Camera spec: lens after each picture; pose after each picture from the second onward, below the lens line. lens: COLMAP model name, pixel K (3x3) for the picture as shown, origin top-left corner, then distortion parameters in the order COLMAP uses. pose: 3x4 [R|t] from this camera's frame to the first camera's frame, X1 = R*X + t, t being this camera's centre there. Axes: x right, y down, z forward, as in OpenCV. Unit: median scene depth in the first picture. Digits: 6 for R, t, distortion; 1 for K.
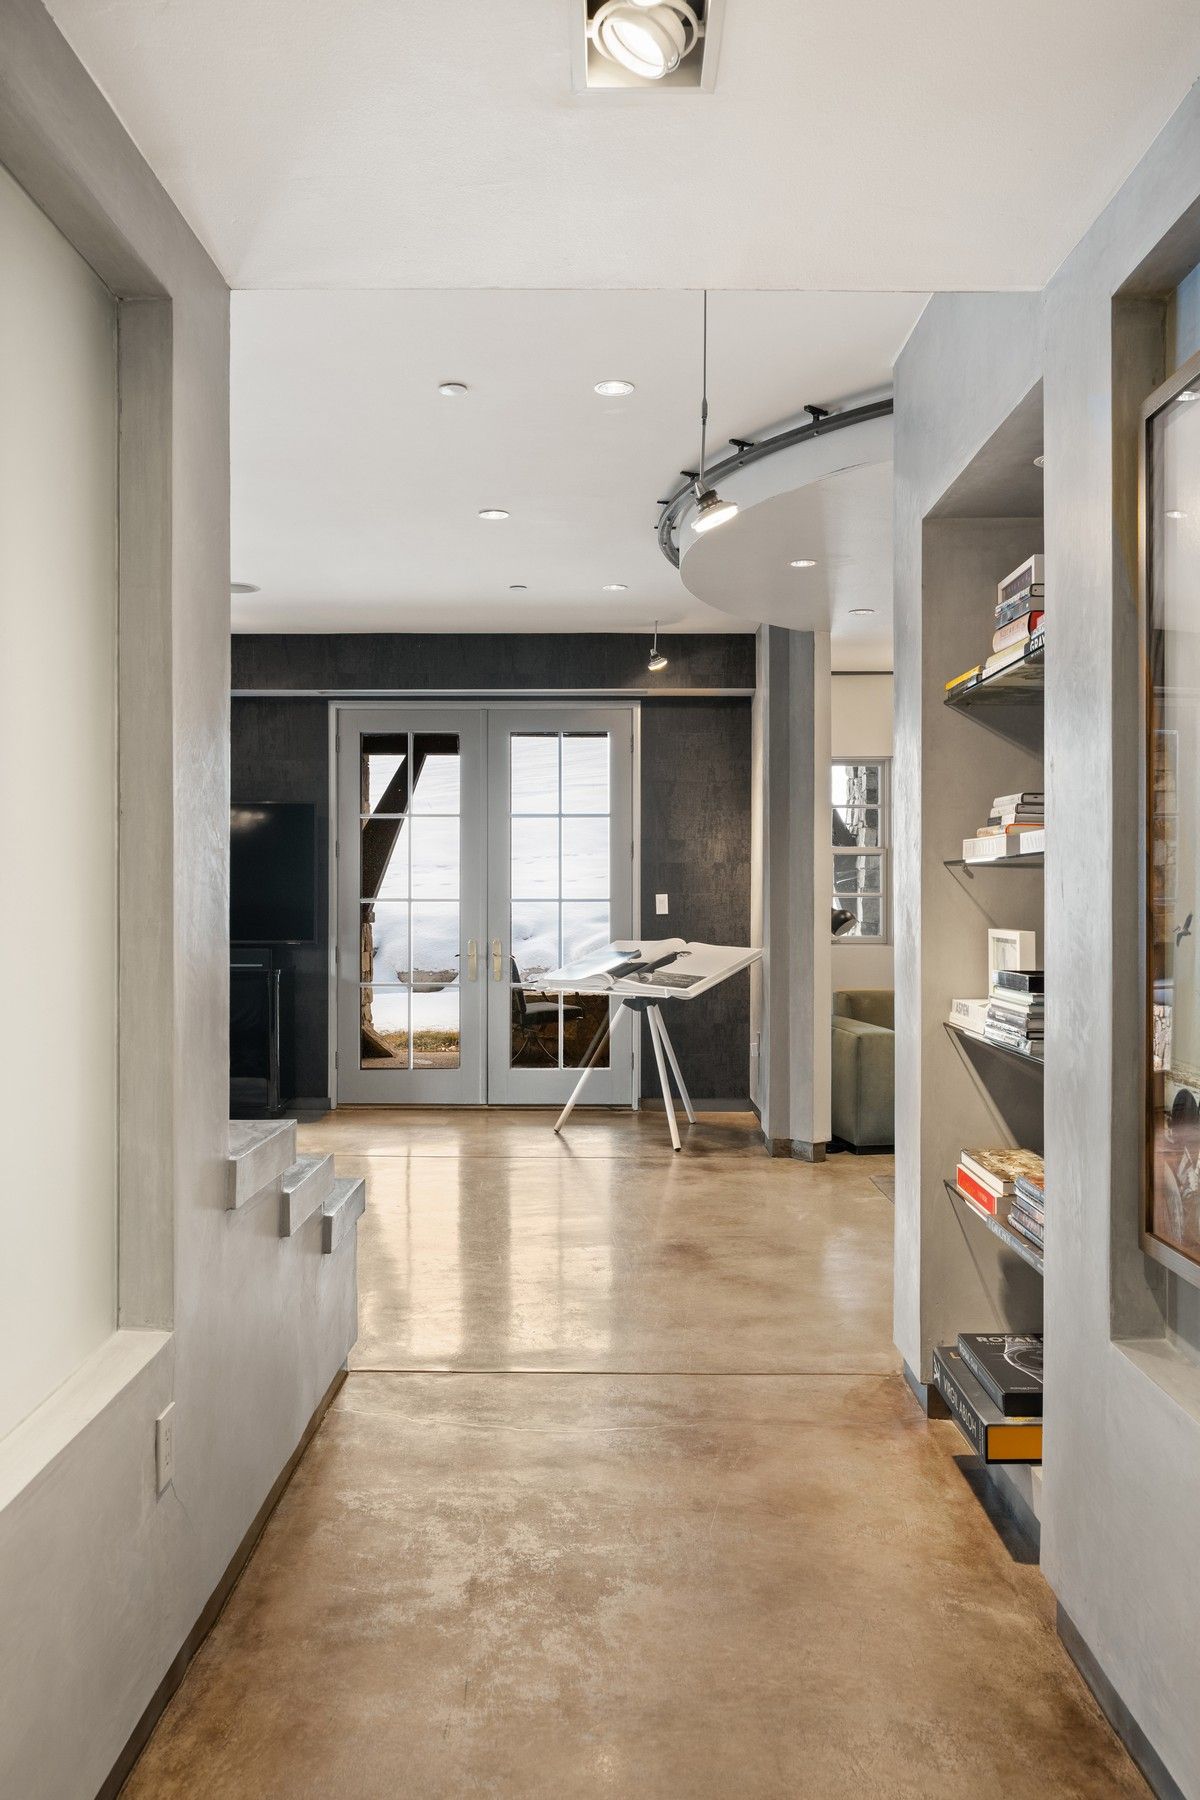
lens RADIAL K [[1459.2, 0, 597.5], [0, 1459.2, 892.7], [0, 0, 1]] dist [-0.008115, -0.000314]
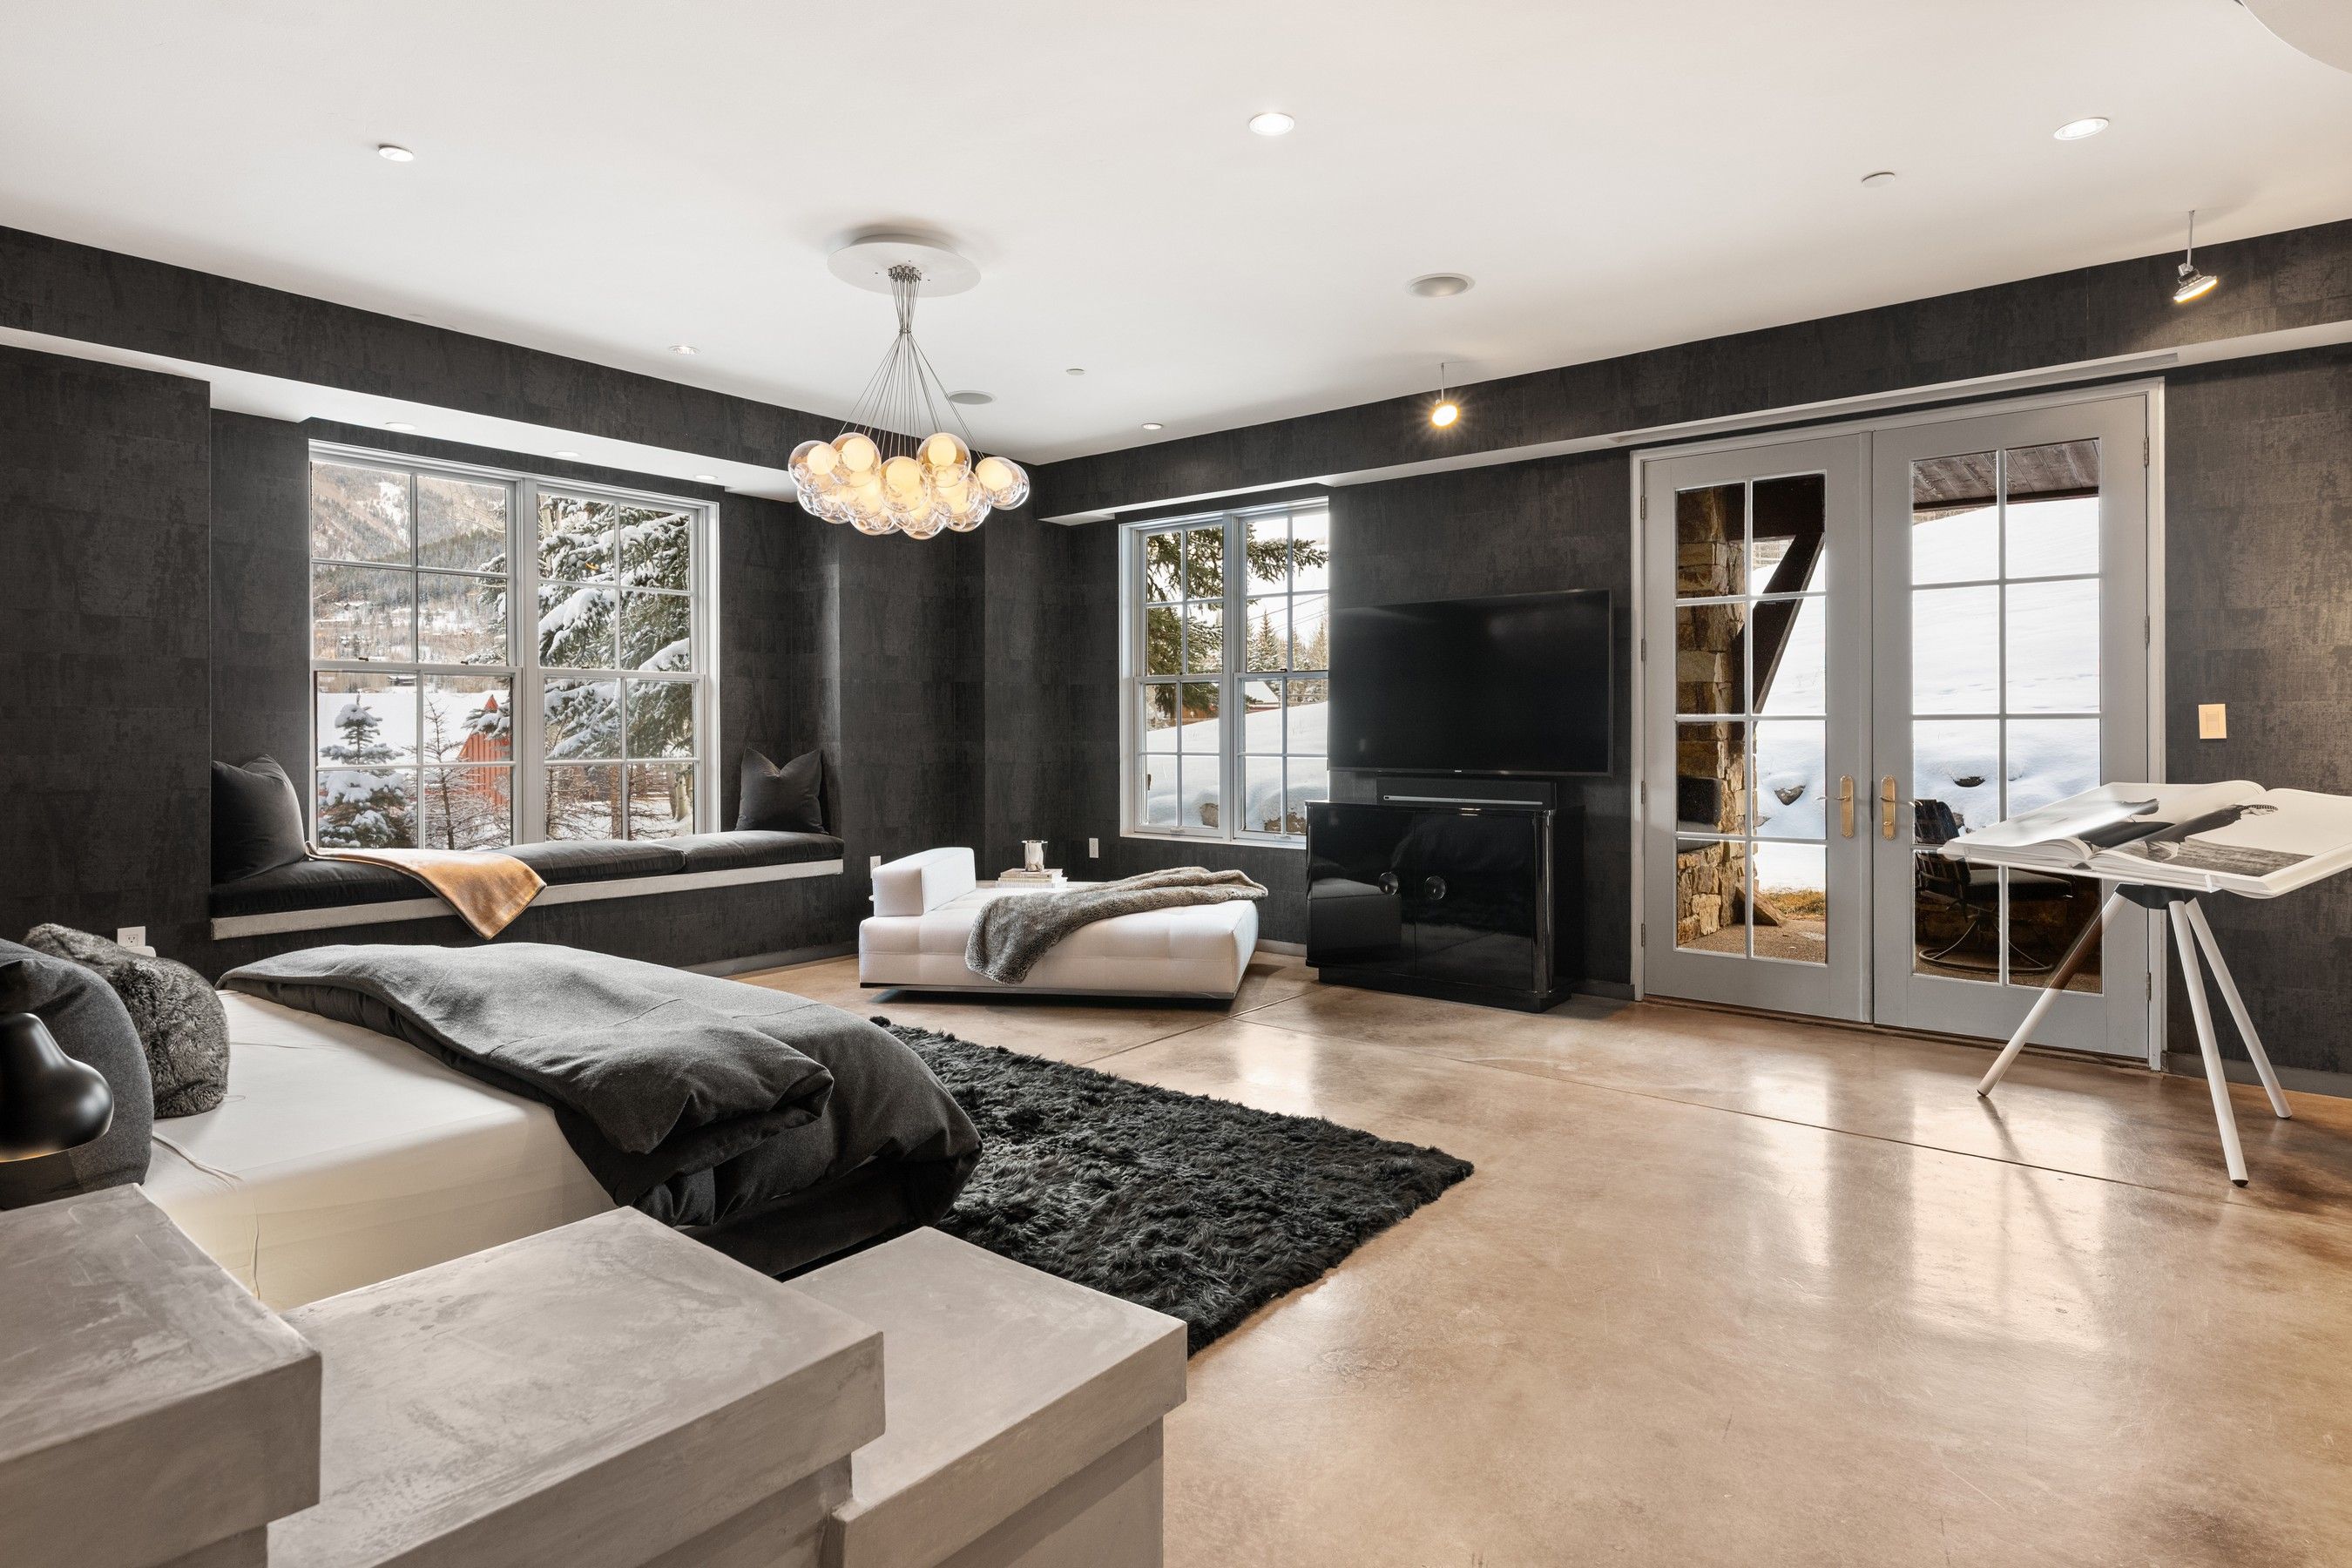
lens RADIAL K [[1261.5, 0, 1170.8], [0, 1261.5, 729.6], [0, 0, 1]] dist [0.002243, -0.000023]
pose [[0.784363, -0.002118, -0.620298, 0.031658], [0.000311, 0.999995, -0.003022, 0.012692], [0.620301, 0.002178, 0.784360, 0.357786]]
